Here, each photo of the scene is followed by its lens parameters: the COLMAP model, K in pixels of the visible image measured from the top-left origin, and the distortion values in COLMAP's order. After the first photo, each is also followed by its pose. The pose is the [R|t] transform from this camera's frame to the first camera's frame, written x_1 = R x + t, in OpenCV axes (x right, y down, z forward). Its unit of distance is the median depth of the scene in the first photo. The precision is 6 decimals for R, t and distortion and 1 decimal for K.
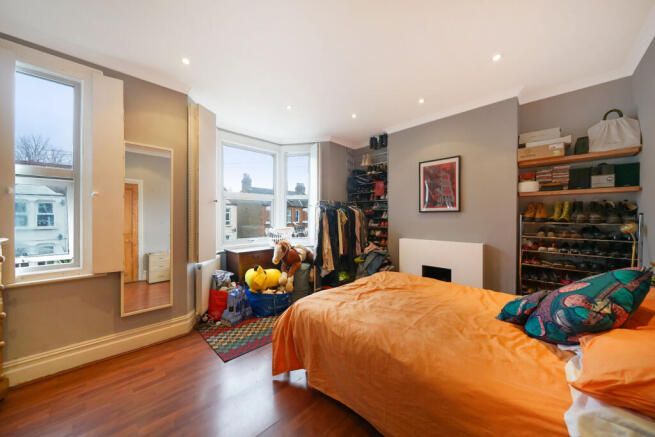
lens RADIAL K [[225.2, 0, 328.7], [0, 225.2, 218.7], [0, 0, 1]] dist [-0.003294, -0.000262]
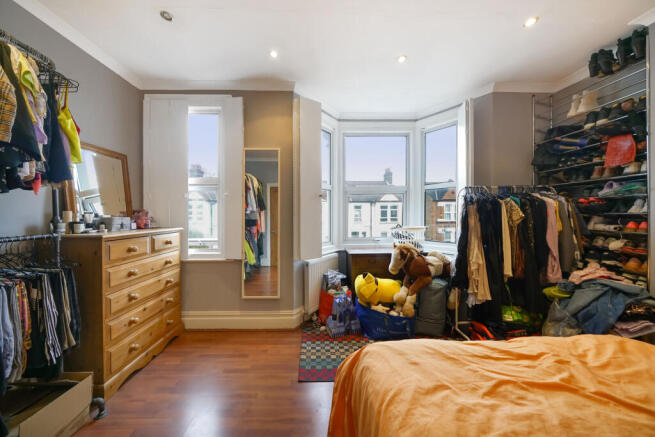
lens RADIAL K [[225.2, 0, 325.1], [0, 225.2, 214.6], [0, 0, 1]] dist [-0.003294, -0.000262]
pose [[0.721230, -0.002312, -0.692692, 0.130195], [-0.000534, 0.999992, -0.003894, 0.002294], [0.692695, 0.003179, 0.721223, 0.283966]]
